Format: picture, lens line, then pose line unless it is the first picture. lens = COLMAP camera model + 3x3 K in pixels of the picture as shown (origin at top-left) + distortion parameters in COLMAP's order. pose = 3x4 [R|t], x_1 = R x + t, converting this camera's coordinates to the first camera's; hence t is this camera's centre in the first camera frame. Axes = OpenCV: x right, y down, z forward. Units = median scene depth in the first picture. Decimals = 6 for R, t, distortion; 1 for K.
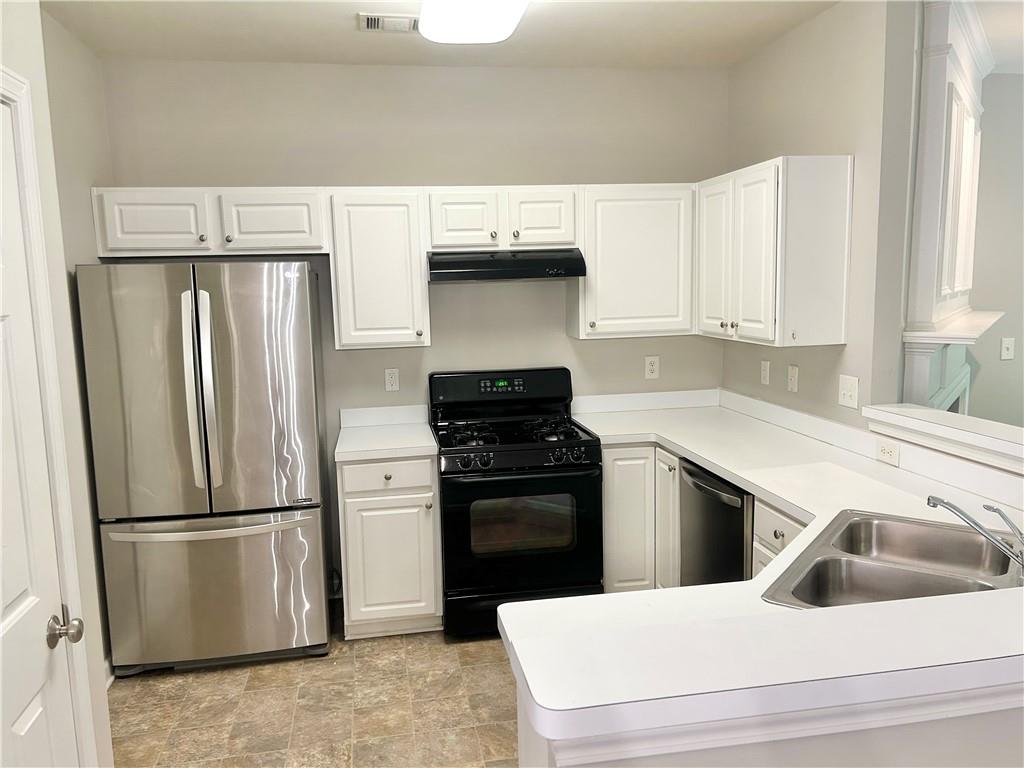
lens RADIAL K [[769.9, 0, 506.1], [0, 769.9, 386.6], [0, 0, 1]] dist [0.090453, -0.102373]
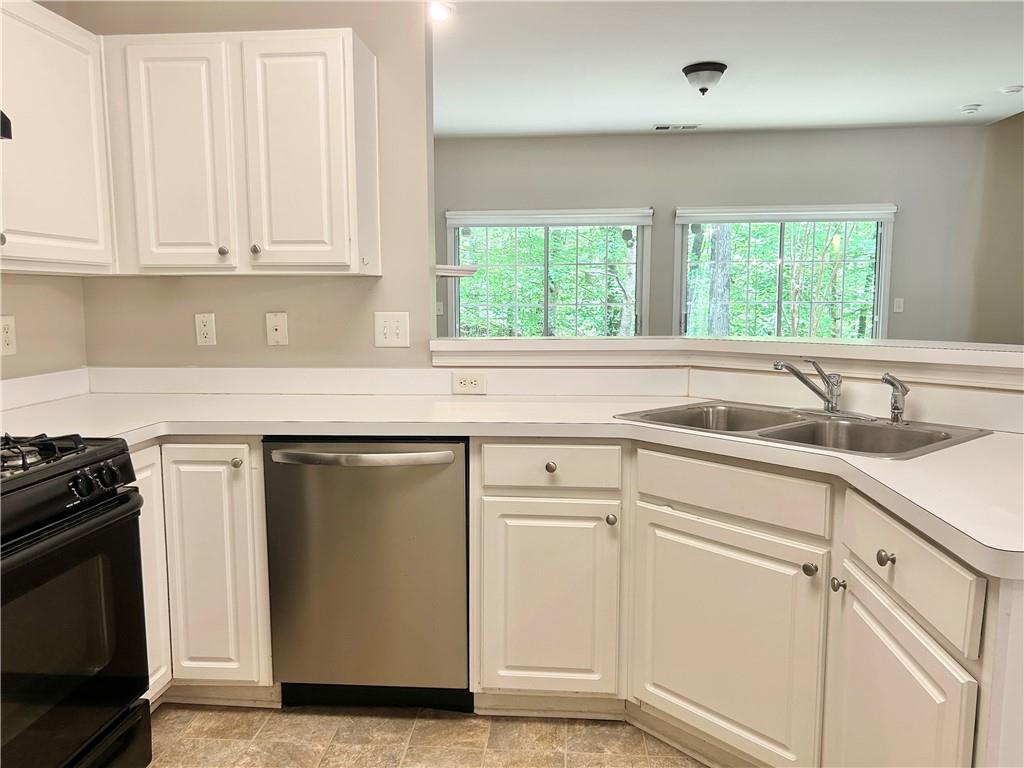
lens RADIAL K [[760.5, 0, 502.3], [0, 760.5, 384.9], [0, 0, 1]] dist [0.092588, -0.139715]
pose [[0.256475, -0.085734, 0.962741, -0.323105], [0.128923, 0.990192, 0.053833, 0.033445], [-0.957914, 0.110313, 0.265012, 0.574440]]
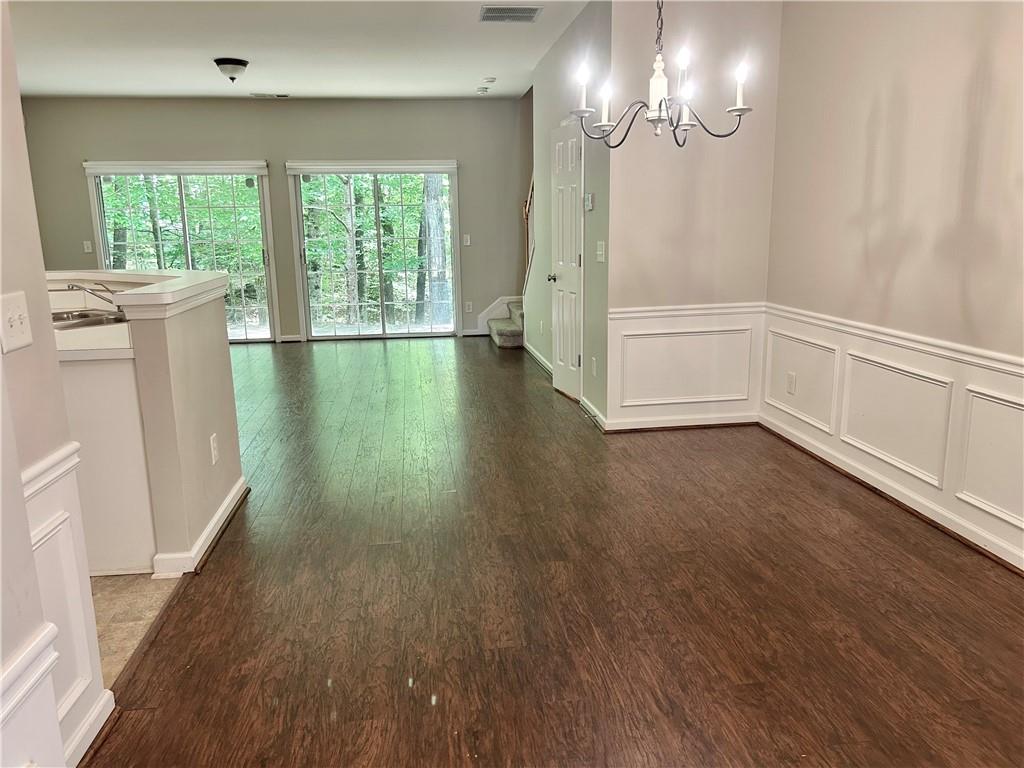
lens RADIAL K [[760.5, 0, 502.3], [0, 760.5, 384.9], [0, 0, 1]] dist [0.092588, -0.139715]
pose [[0.039665, -0.181787, 0.982538, -0.743706], [0.153848, 0.972697, 0.173755, 0.114417], [-0.987298, 0.144270, 0.066550, -0.096965]]
